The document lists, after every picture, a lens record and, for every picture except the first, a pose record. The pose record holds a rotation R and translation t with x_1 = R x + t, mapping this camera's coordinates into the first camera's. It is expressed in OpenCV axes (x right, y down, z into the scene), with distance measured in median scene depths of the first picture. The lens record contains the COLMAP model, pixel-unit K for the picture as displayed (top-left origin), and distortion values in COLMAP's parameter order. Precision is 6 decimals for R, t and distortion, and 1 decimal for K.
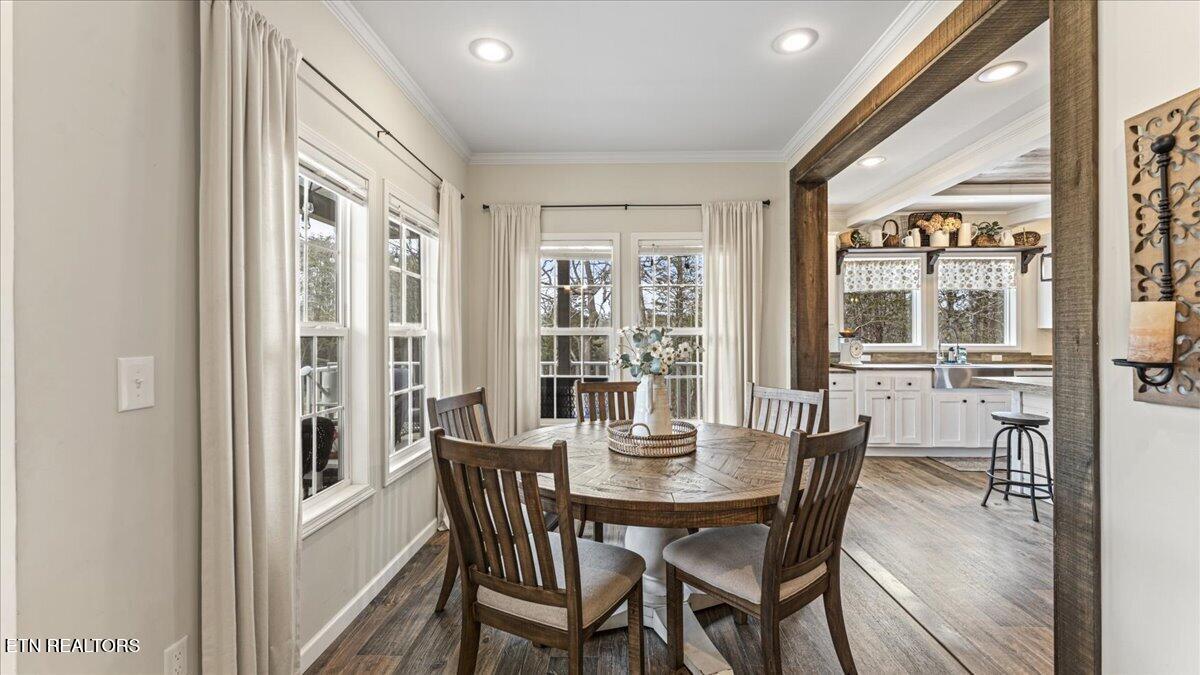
lens RADIAL K [[474.4, 0, 605.1], [0, 474.4, 334.6], [0, 0, 1]] dist [0.002531, -0.000004]
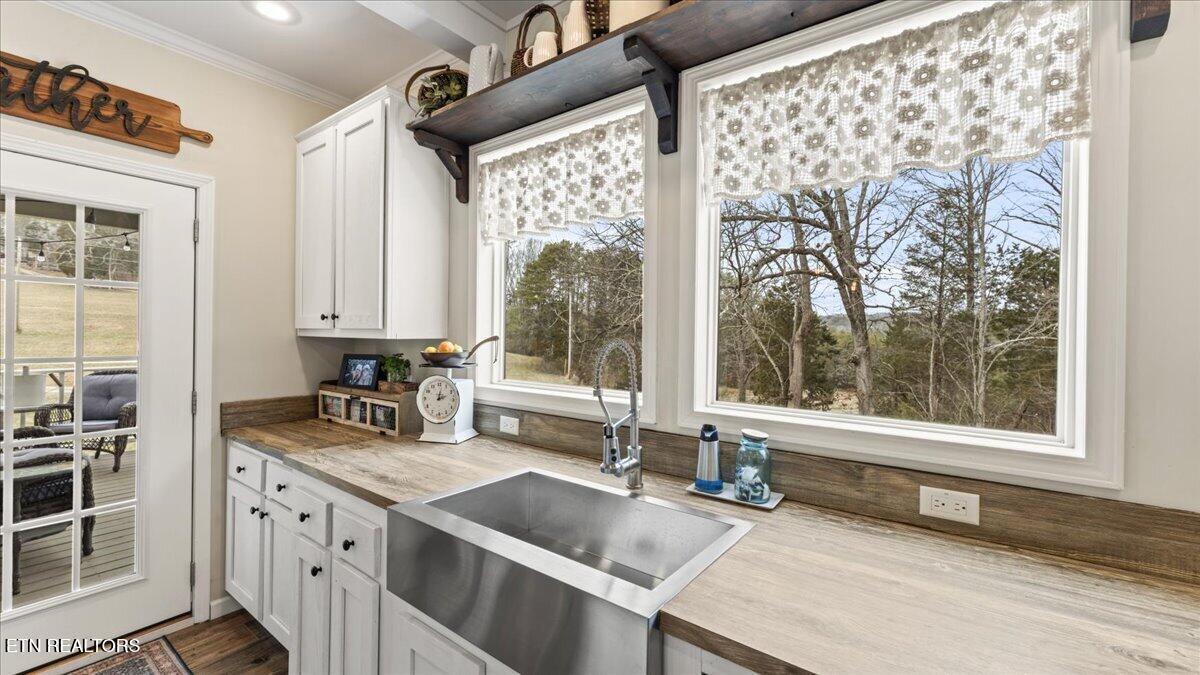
lens RADIAL K [[474.4, 0, 608.2], [0, 474.4, 335.6], [0, 0, 1]] dist [0.002531, -0.000004]
pose [[0.830383, 0.015272, -0.556984, 0.823555], [-0.017311, 0.999849, 0.001606, -0.019837], [0.556924, 0.008308, 0.830522, 0.760904]]
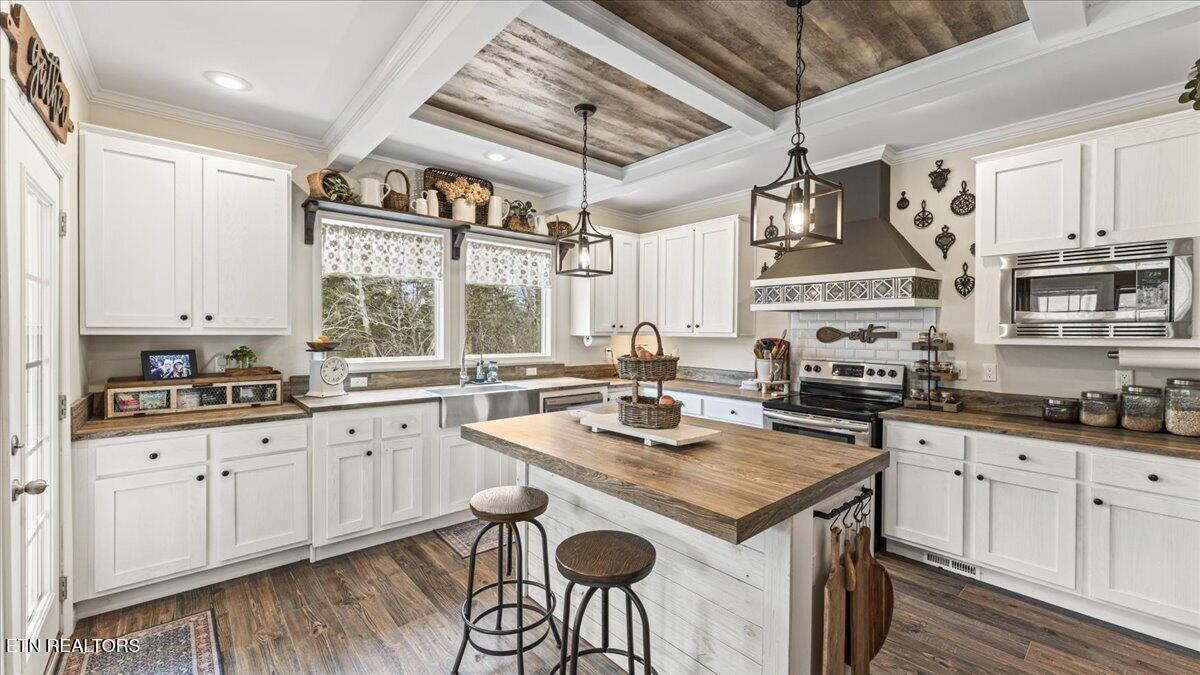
lens RADIAL K [[474.4, 0, 609.3], [0, 474.4, 334.0], [0, 0, 1]] dist [0.002531, -0.000004]
pose [[0.722358, 0.002695, 0.691514, 0.360559], [-0.006687, 0.999973, 0.003088, -0.018914], [-0.691487, -0.006855, 0.722356, 0.322909]]
